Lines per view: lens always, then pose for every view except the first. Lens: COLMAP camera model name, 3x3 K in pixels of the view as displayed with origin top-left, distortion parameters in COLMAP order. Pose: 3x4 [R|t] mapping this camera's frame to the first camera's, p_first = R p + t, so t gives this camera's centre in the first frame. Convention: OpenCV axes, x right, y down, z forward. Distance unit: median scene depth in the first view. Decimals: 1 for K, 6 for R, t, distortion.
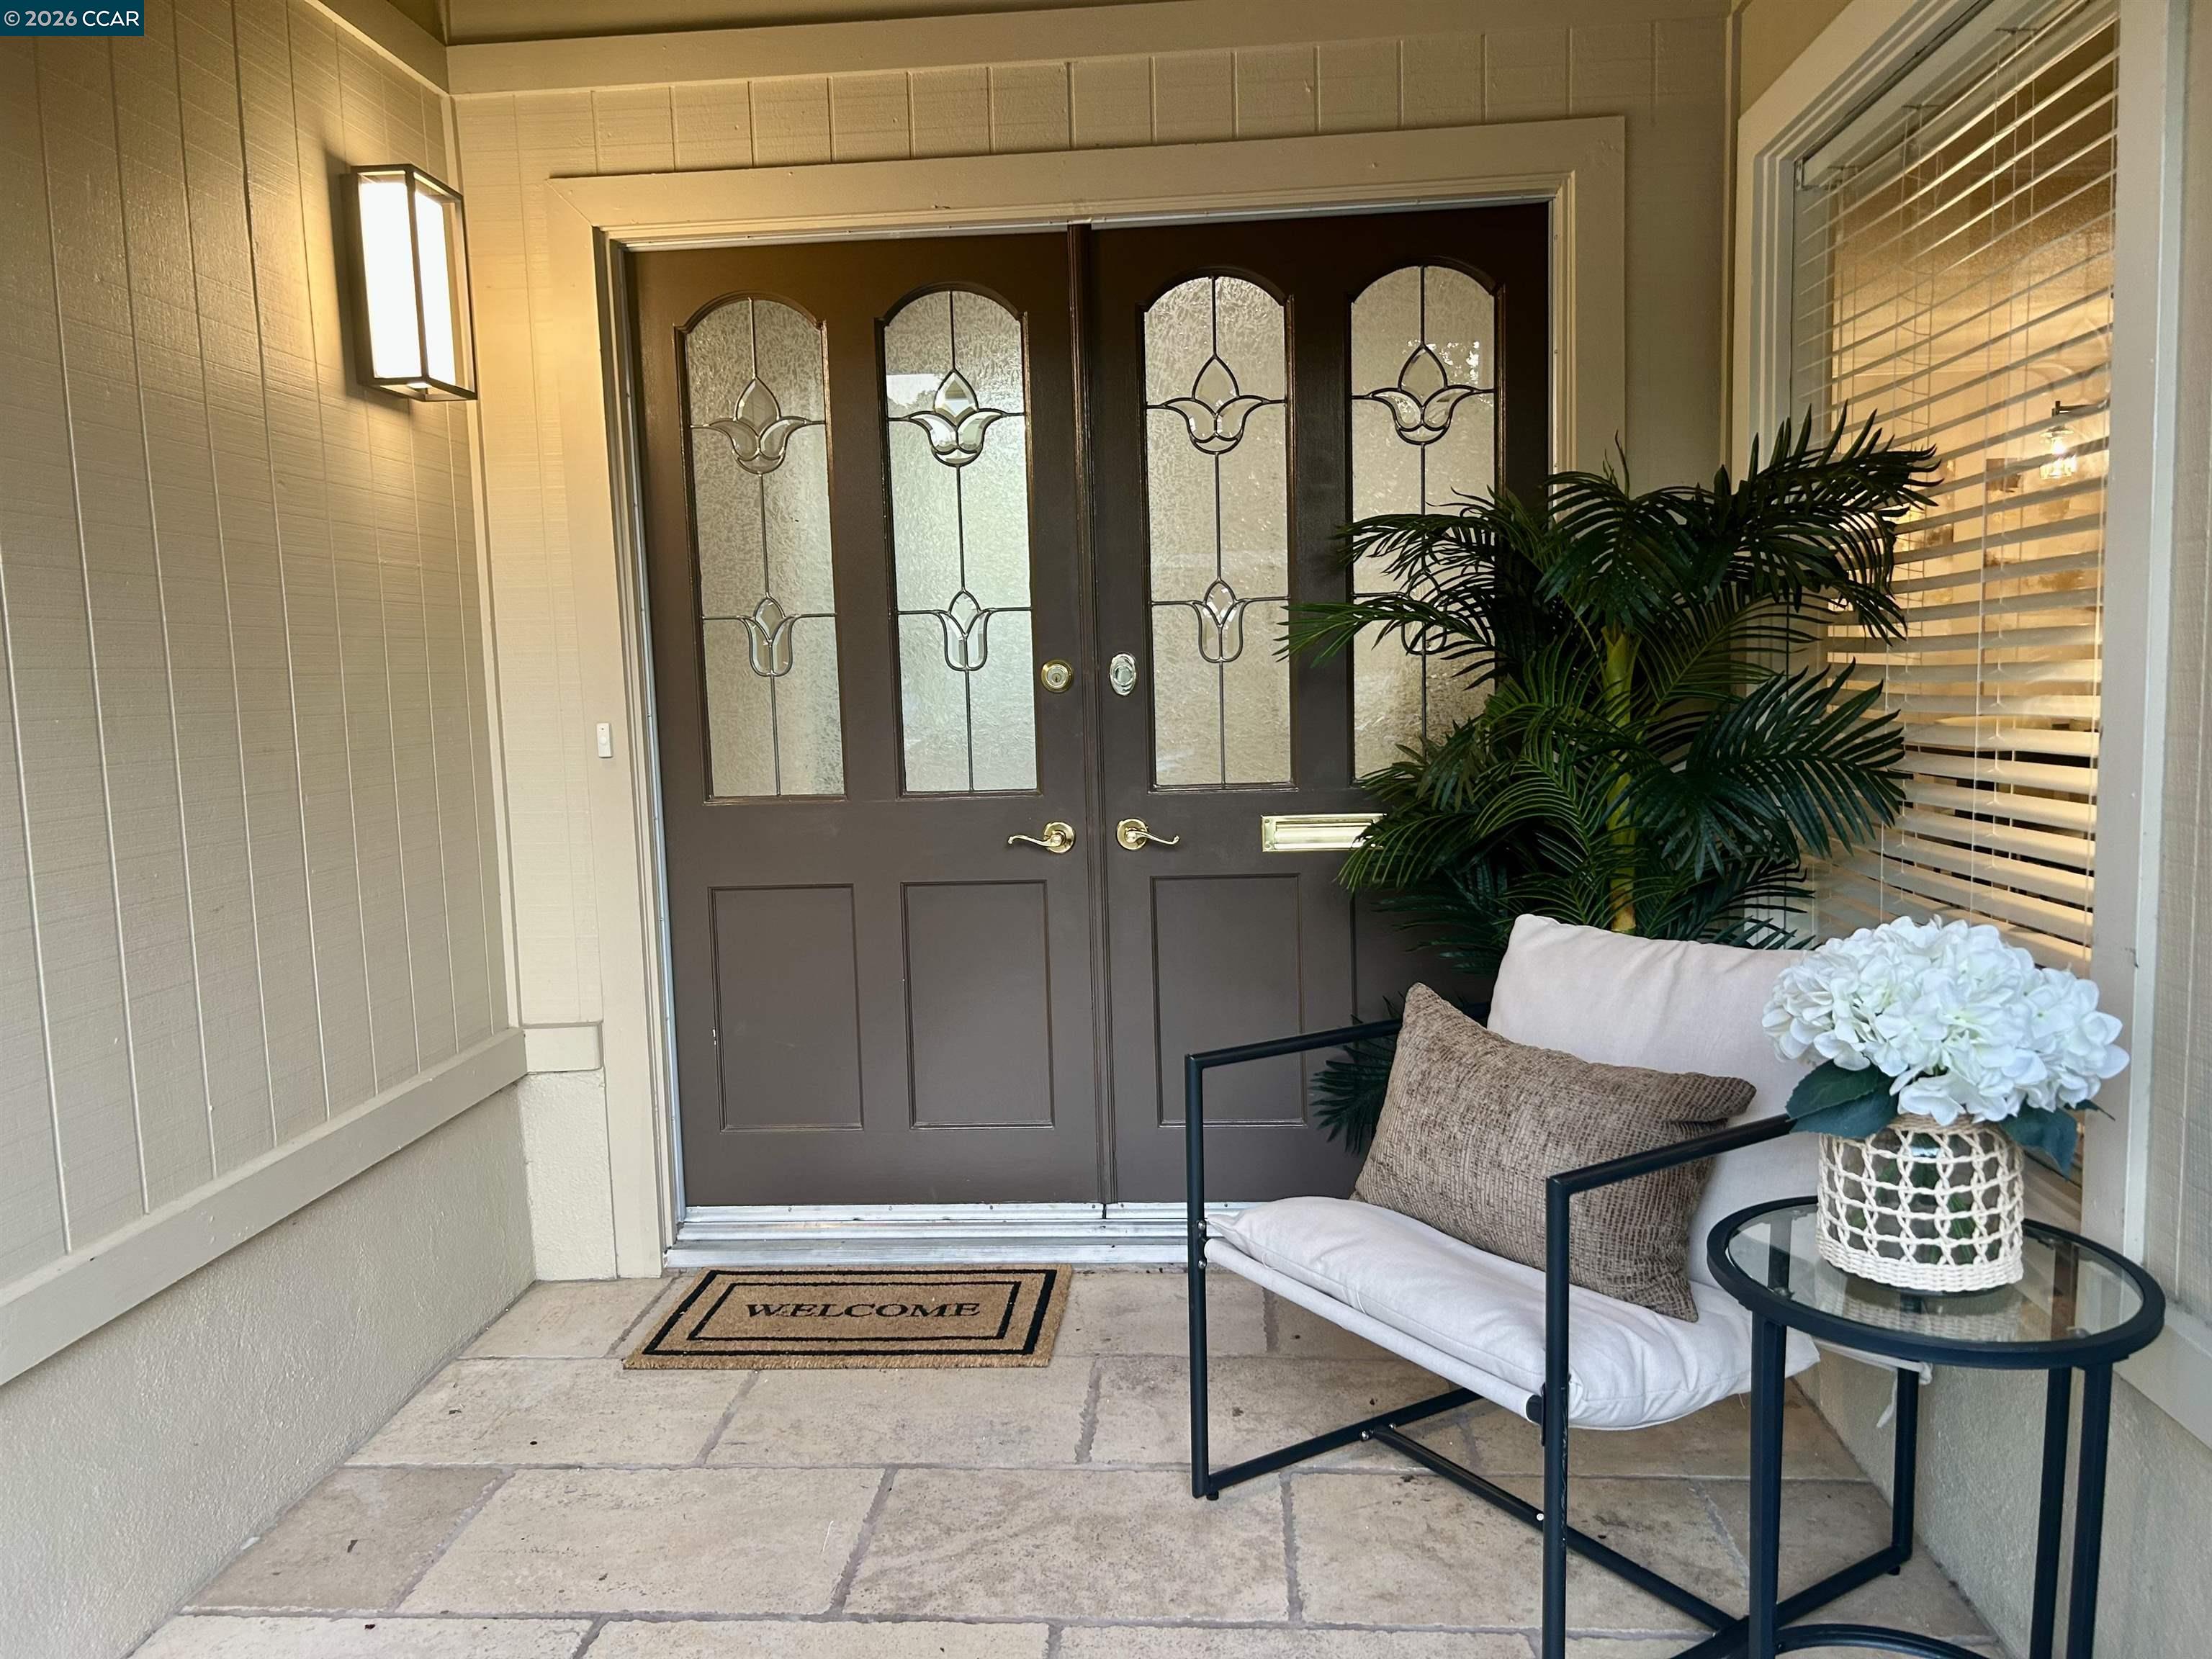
lens RADIAL K [[1677.5, 0, 1118.6], [0, 1677.5, 831.4], [0, 0, 1]] dist [0.053057, -0.036113]
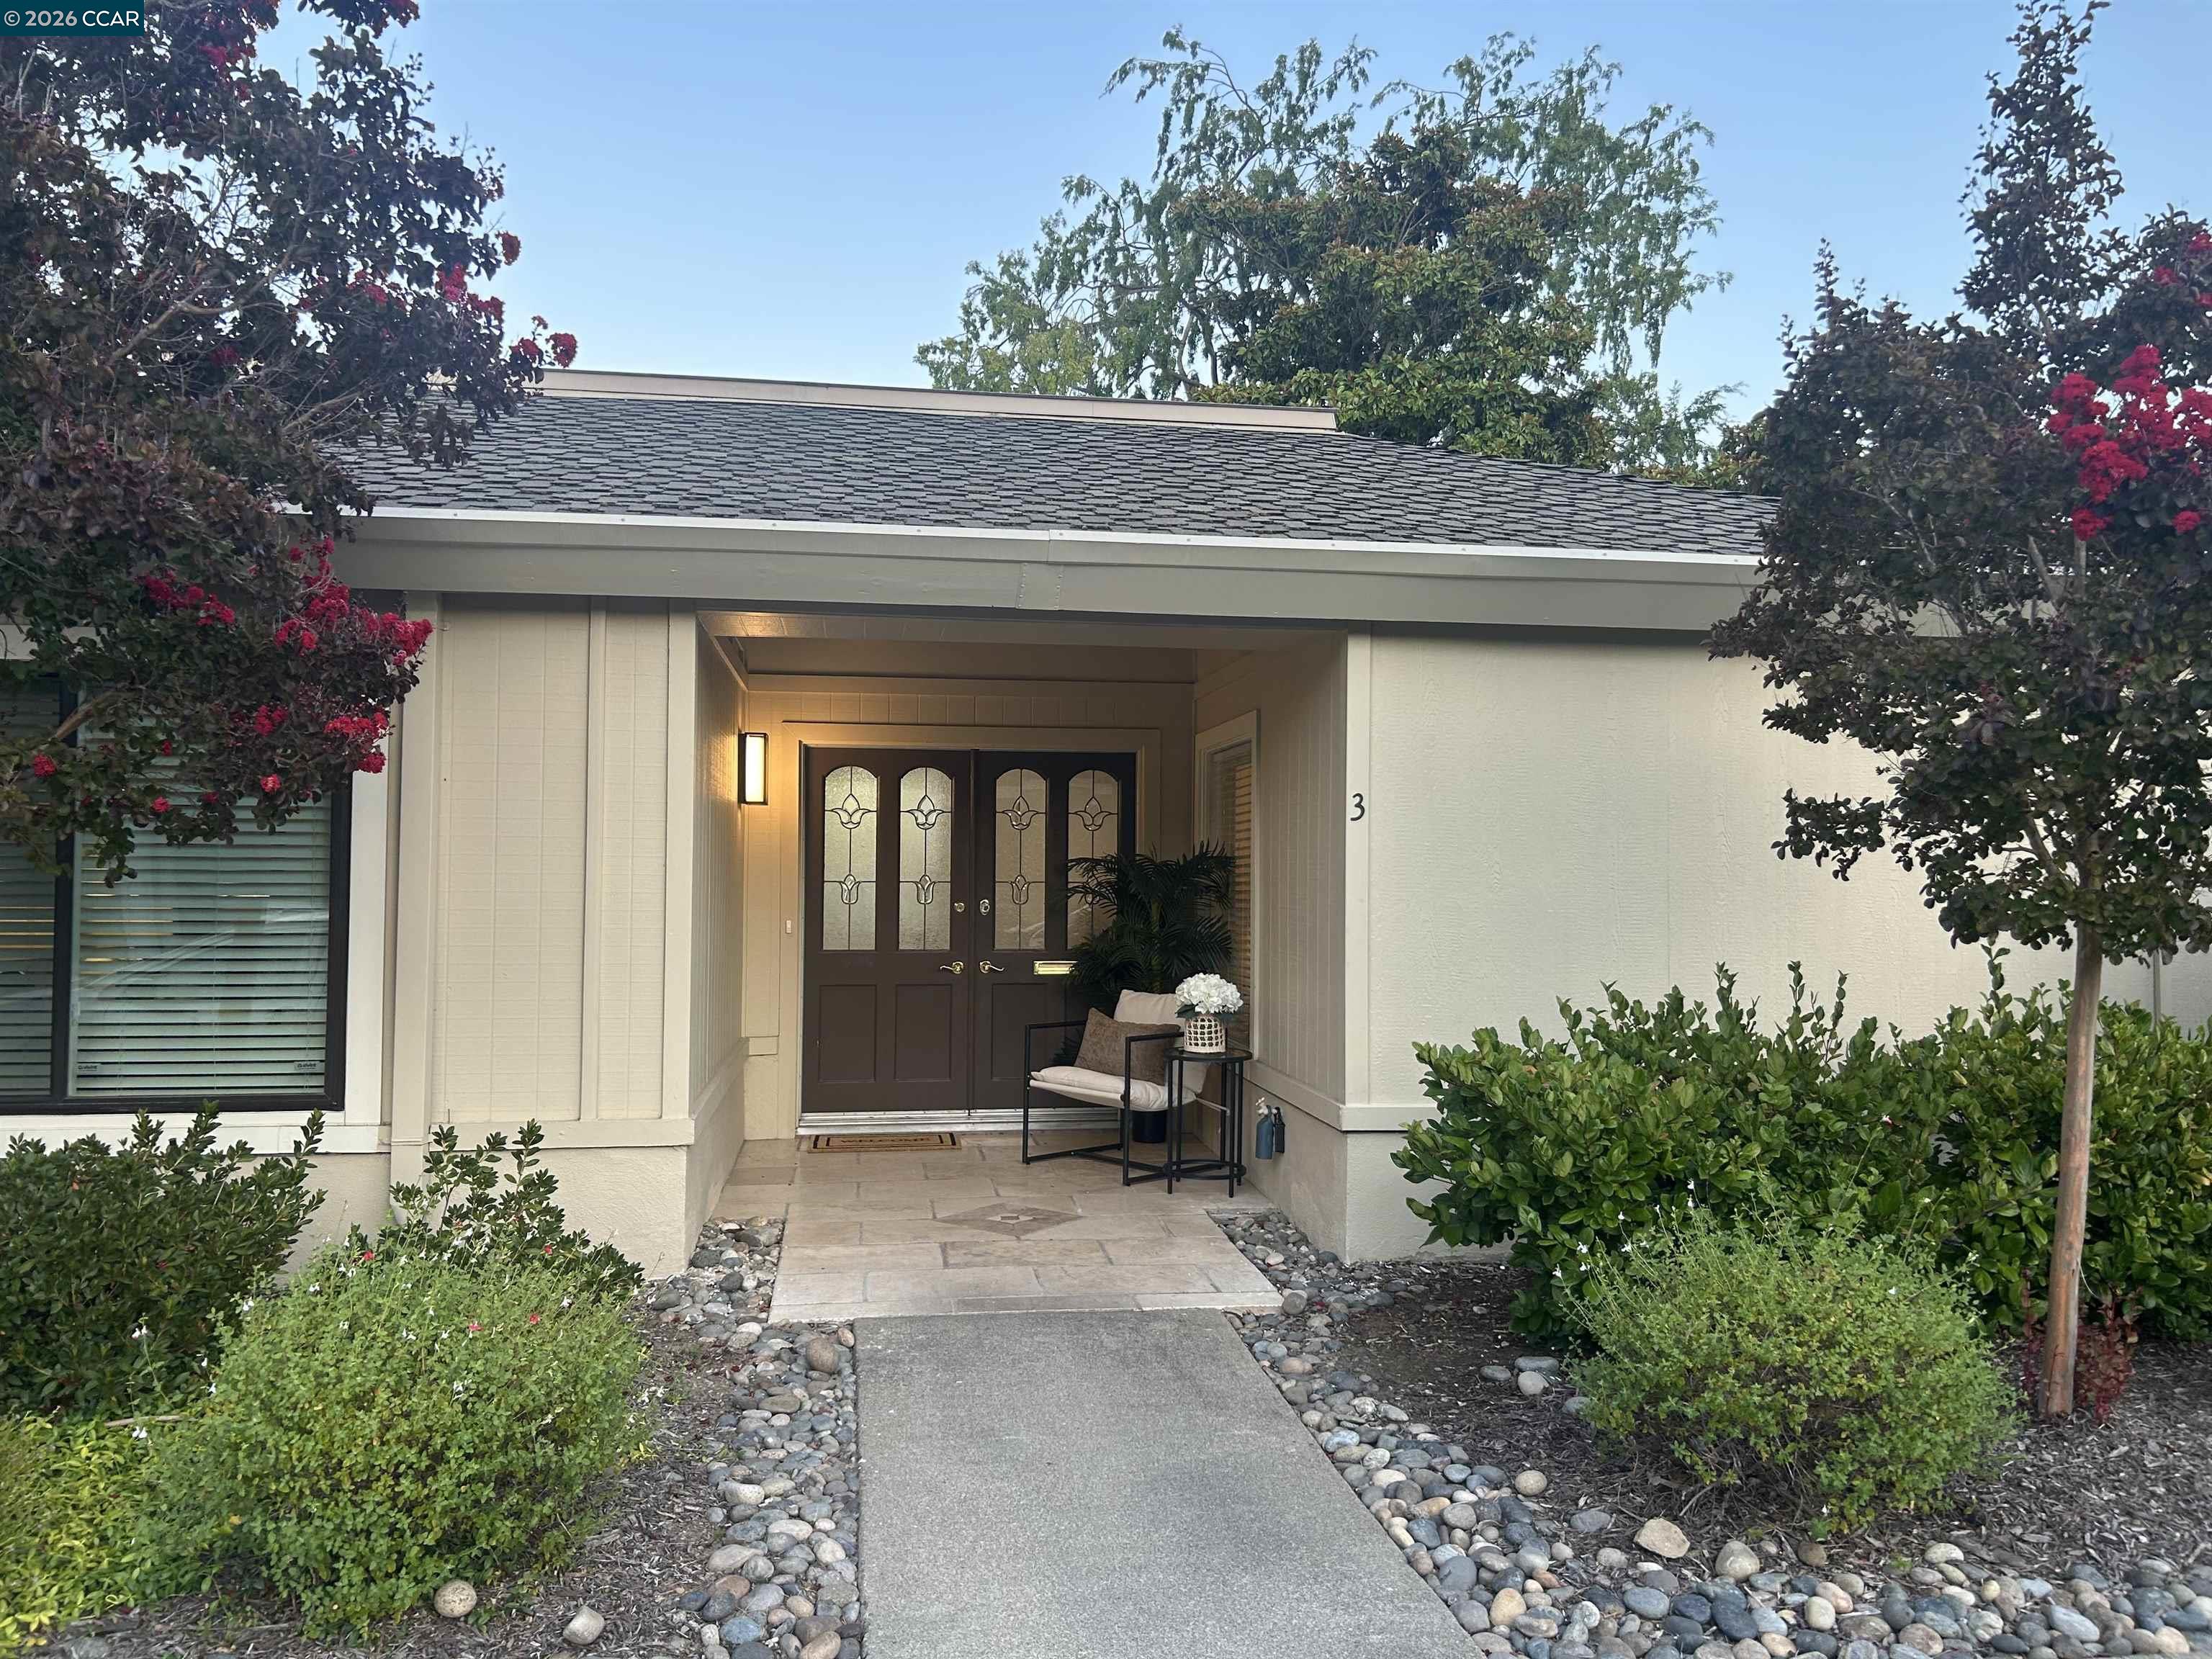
lens RADIAL K [[1683.0, 0, 1109.6], [0, 1683.0, 817.0], [0, 0, 1]] dist [0.039172, -0.035354]
pose [[0.976876, 0.044081, 0.209212, -0.387759], [-0.015839, 0.990747, -0.134795, 0.129404], [-0.213218, 0.128364, 0.968535, -1.763956]]
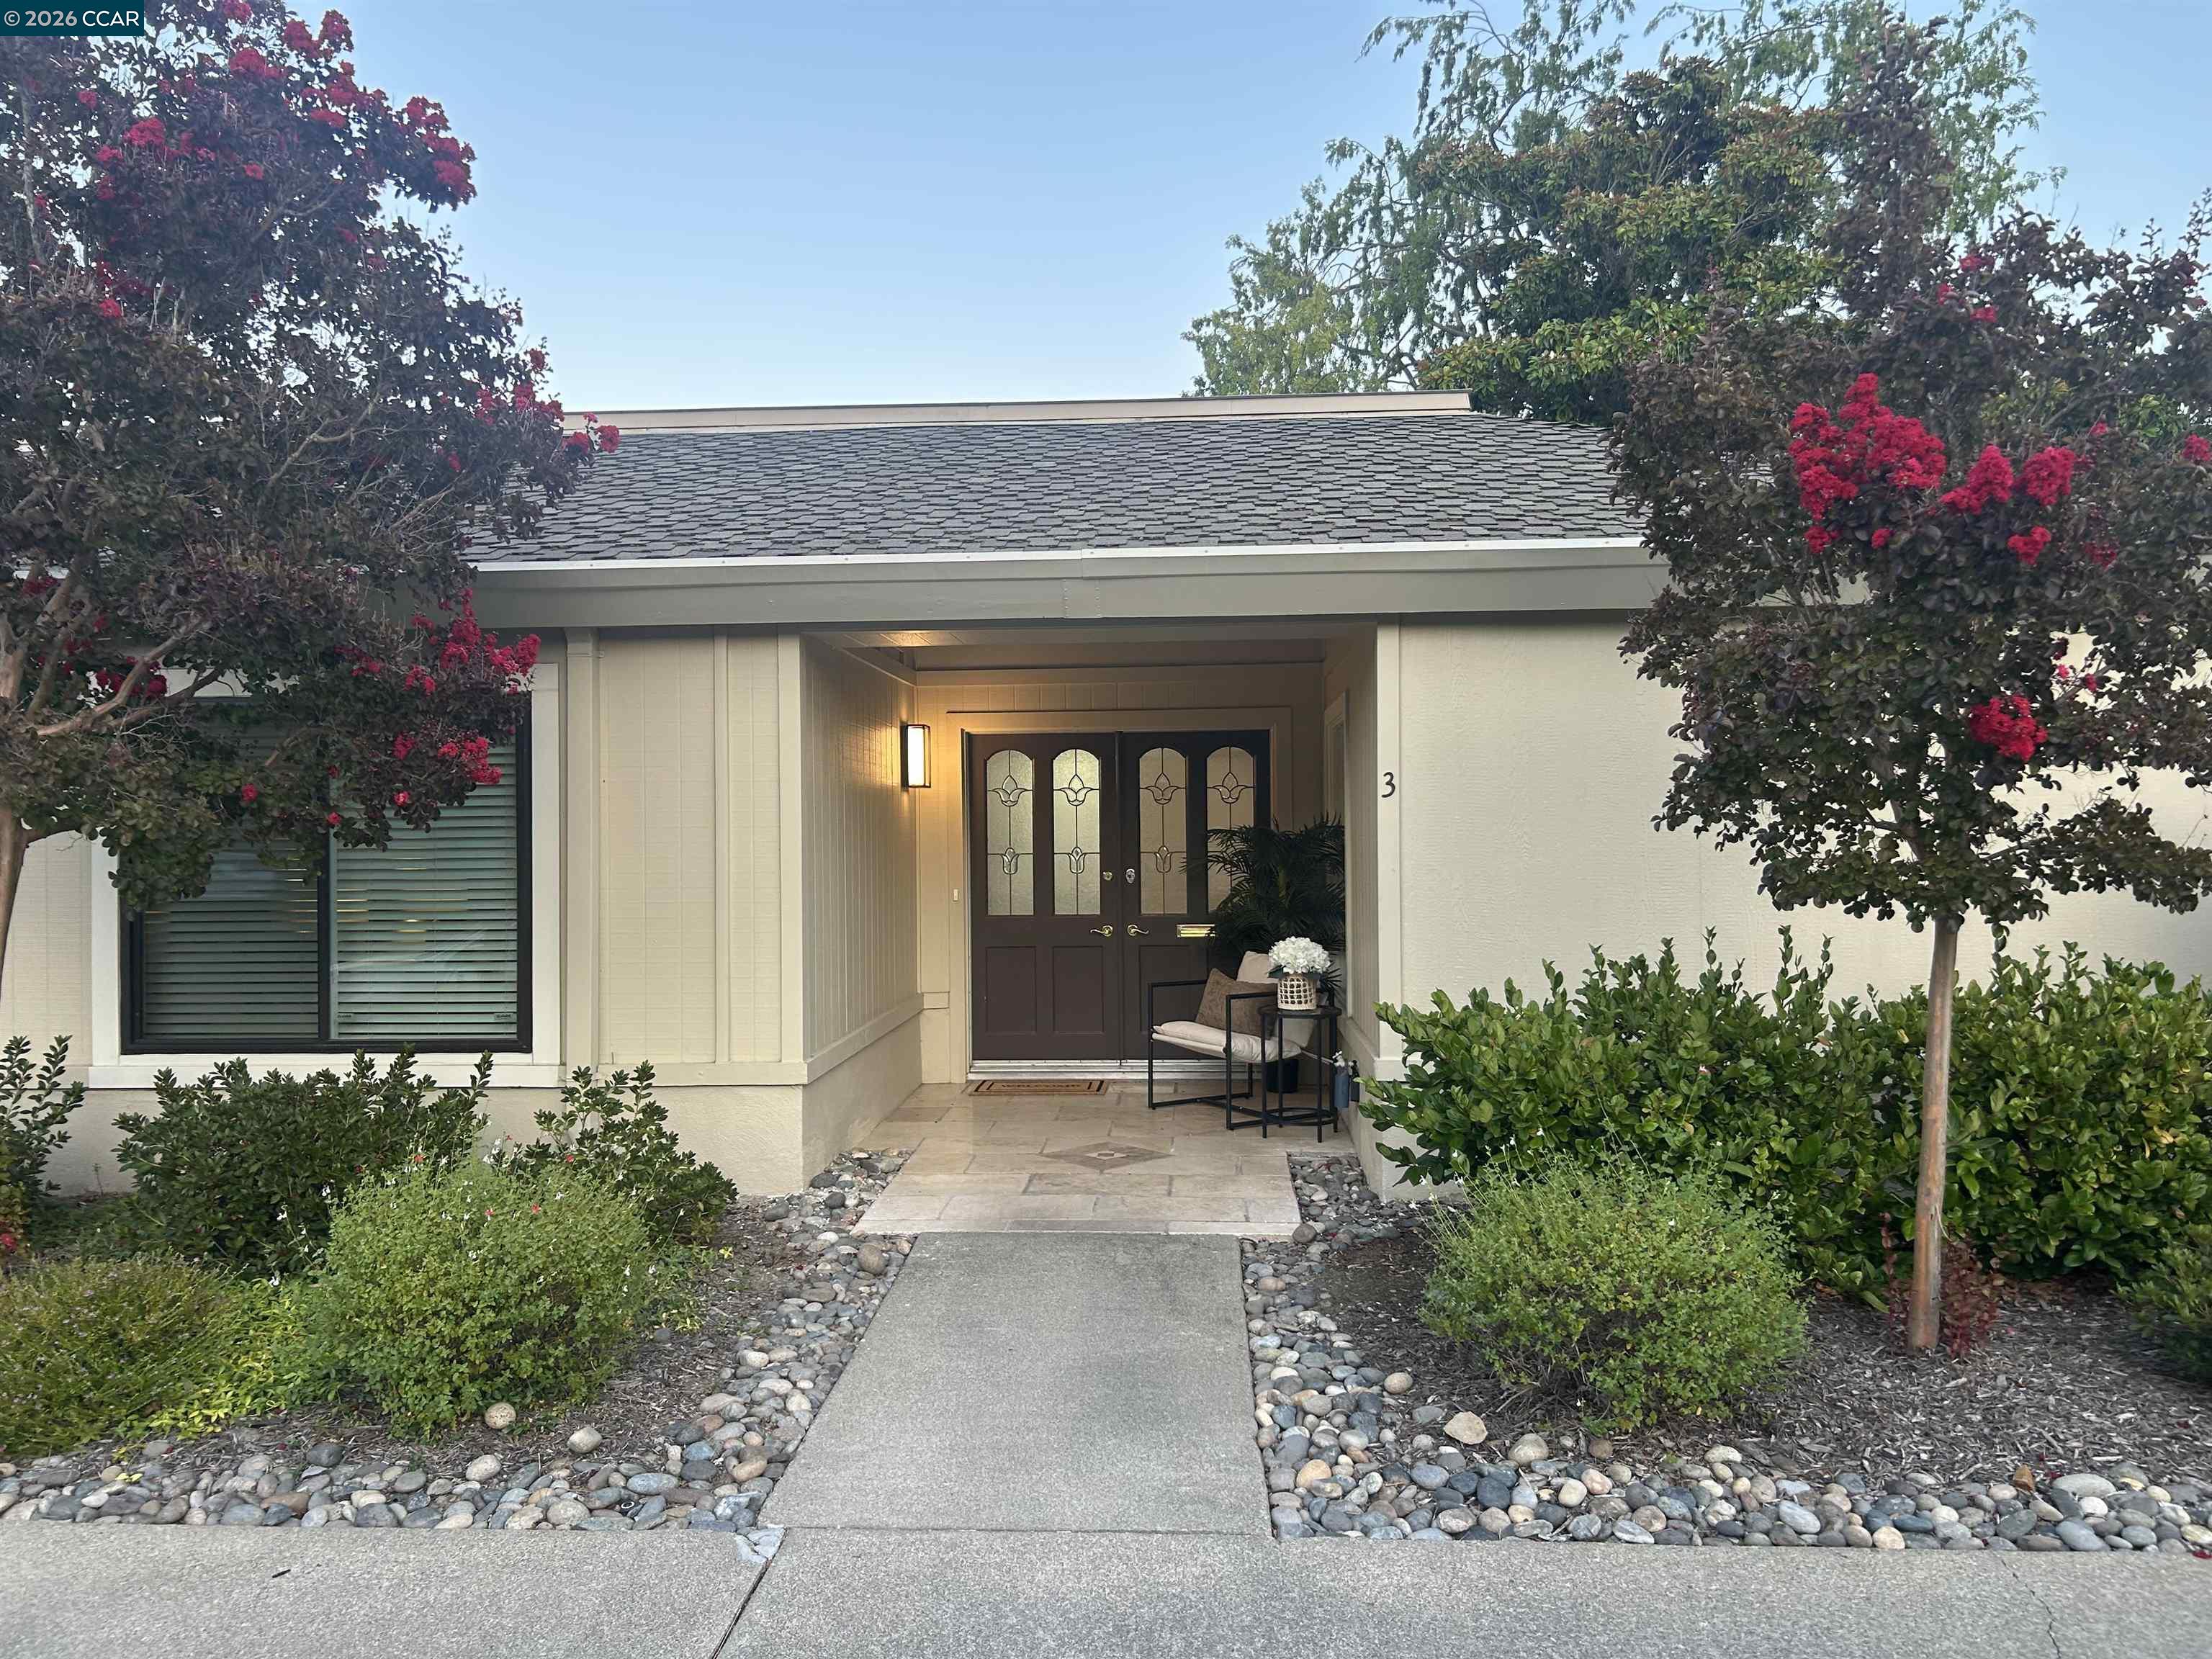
lens RADIAL K [[1683.5, 0, 1107.5], [0, 1683.5, 813.9], [0, 0, 1]] dist [0.026646, -0.001541]
pose [[0.999796, 0.019526, 0.005200, -0.058551], [-0.018862, 0.994133, -0.106509, 0.119146], [-0.007250, 0.106389, 0.994298, -2.042546]]
